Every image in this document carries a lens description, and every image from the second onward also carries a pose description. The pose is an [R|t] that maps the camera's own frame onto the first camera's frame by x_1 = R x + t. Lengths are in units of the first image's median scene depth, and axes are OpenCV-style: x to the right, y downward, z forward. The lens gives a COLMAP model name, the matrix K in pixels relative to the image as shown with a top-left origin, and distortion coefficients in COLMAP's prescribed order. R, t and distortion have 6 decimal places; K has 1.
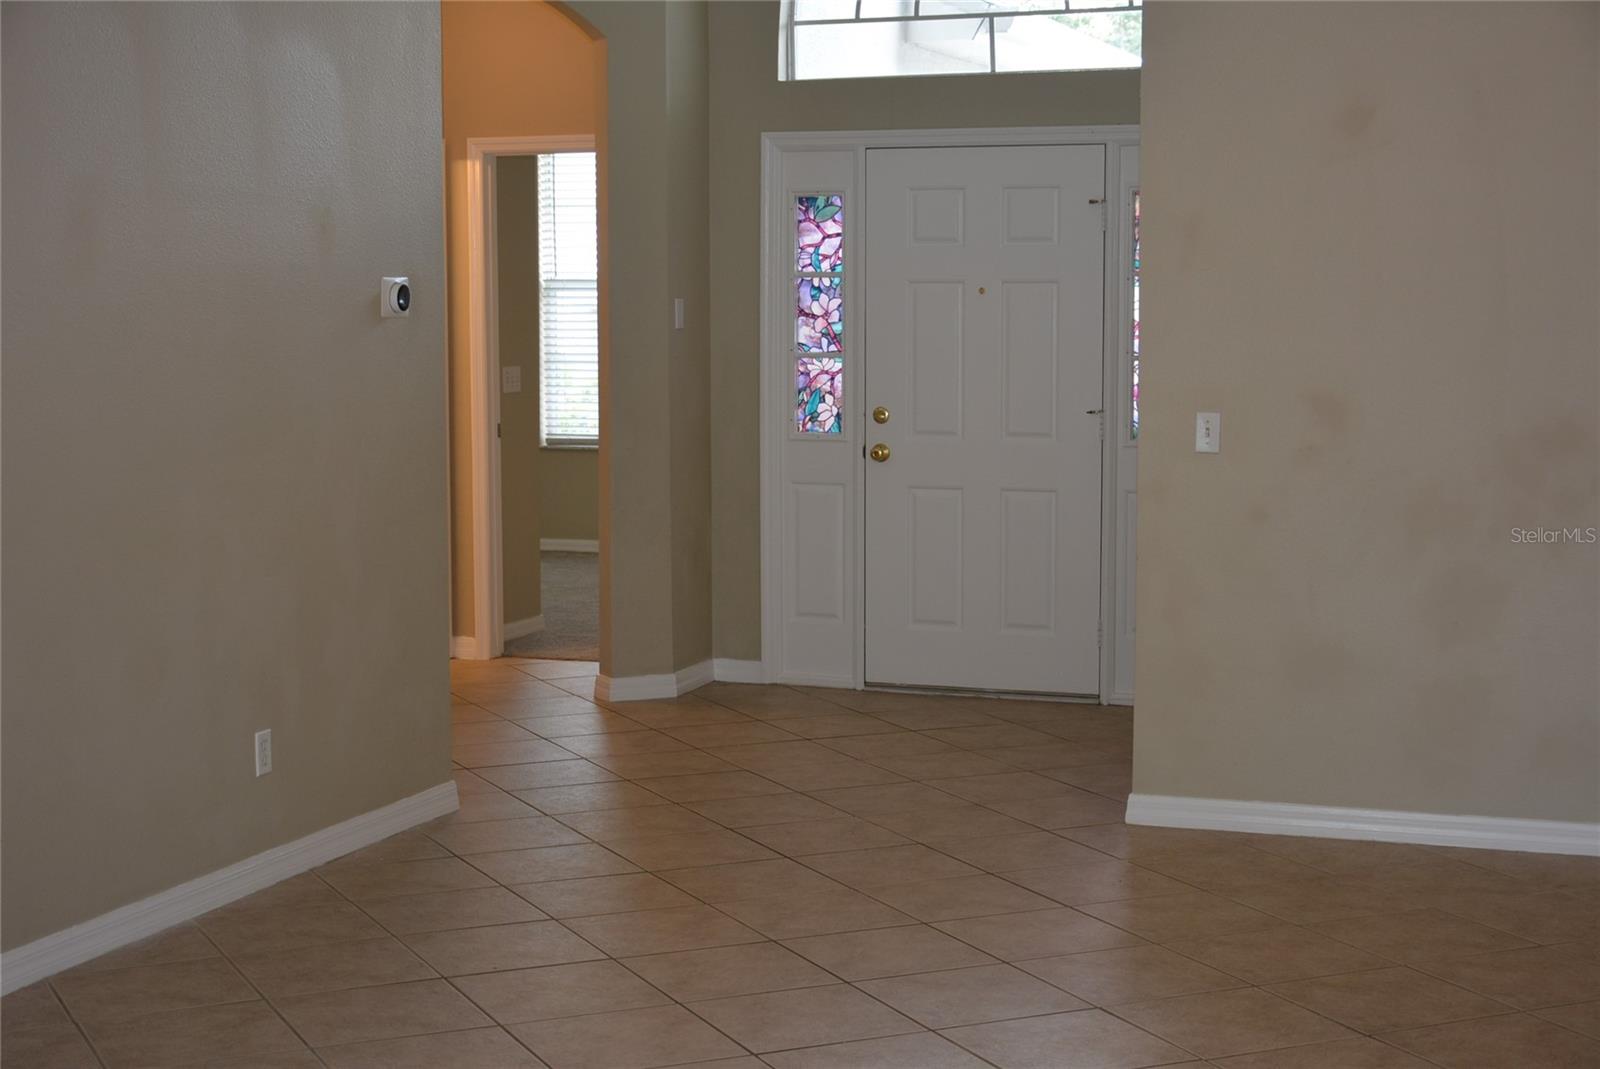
lens RADIAL K [[2592.9, 0, 800.0], [0, 2592.9, 534.5], [0, 0, 1]] dist [-0.002602, -0.093338]
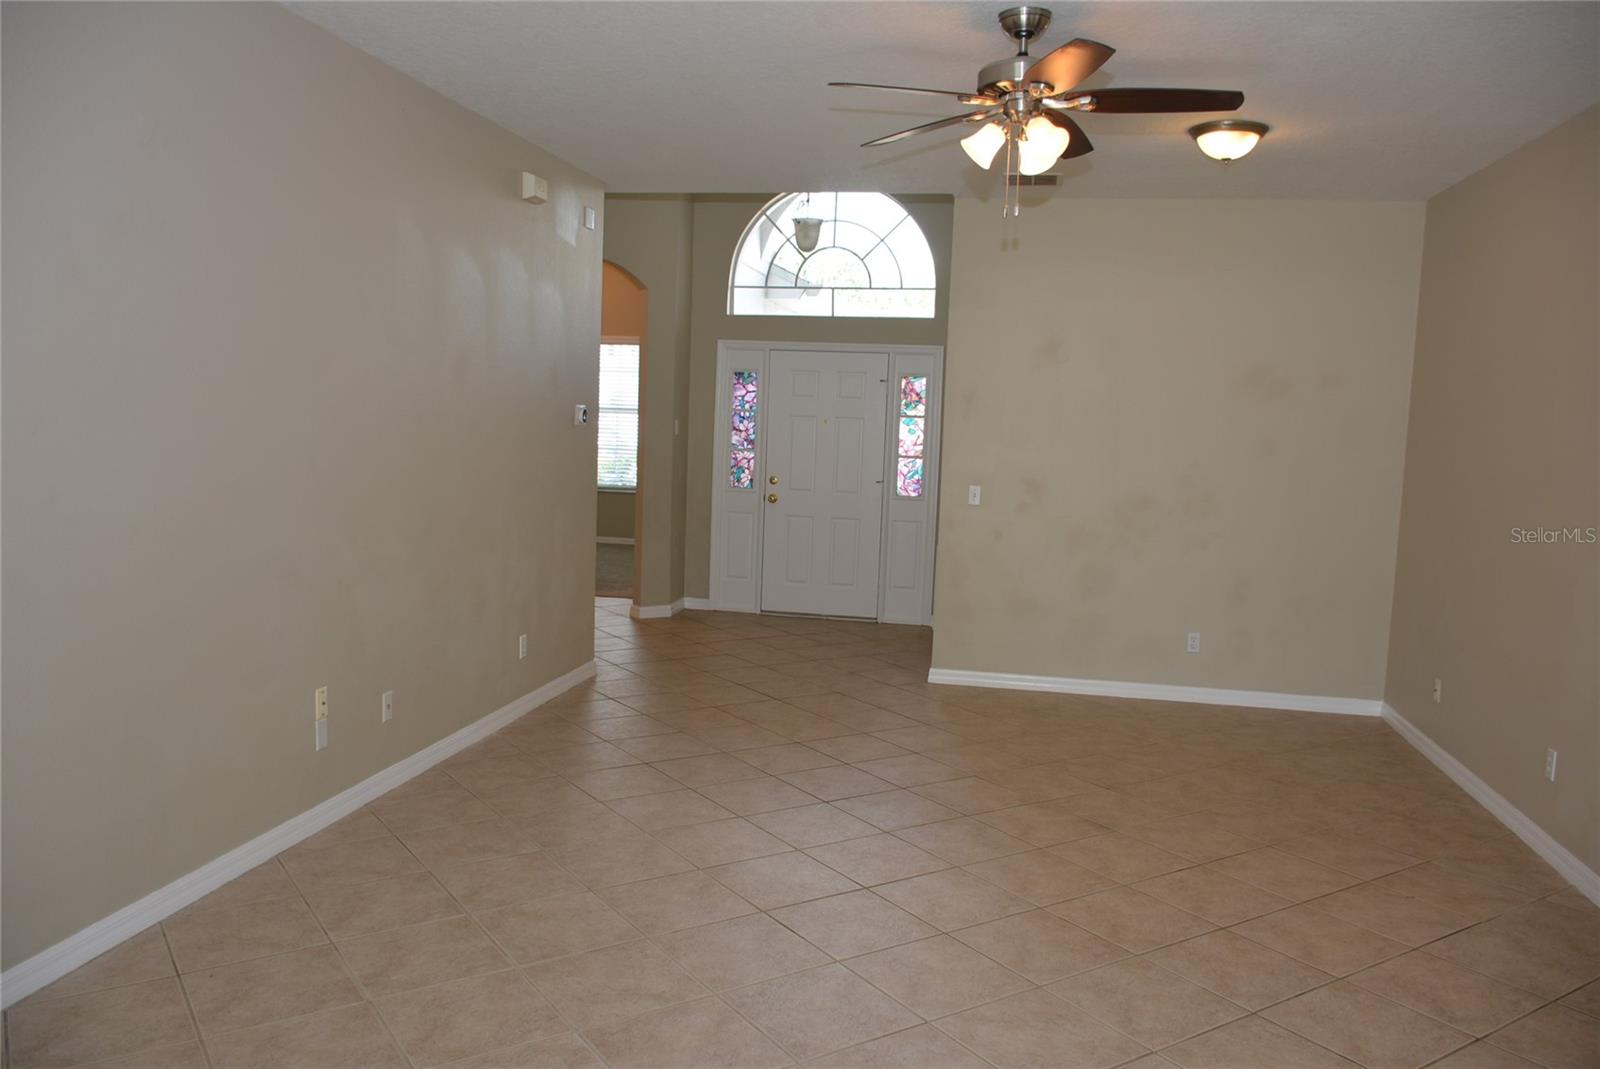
lens RADIAL K [[1229.0, 0, 798.8], [0, 1229.0, 542.1], [0, 0, 1]] dist [-0.027515, 0.002115]
pose [[0.986615, 0.022175, 0.161555, -0.104497], [-0.023365, 0.999712, 0.005467, -0.002872], [-0.161387, -0.009168, 0.986849, 0.037410]]
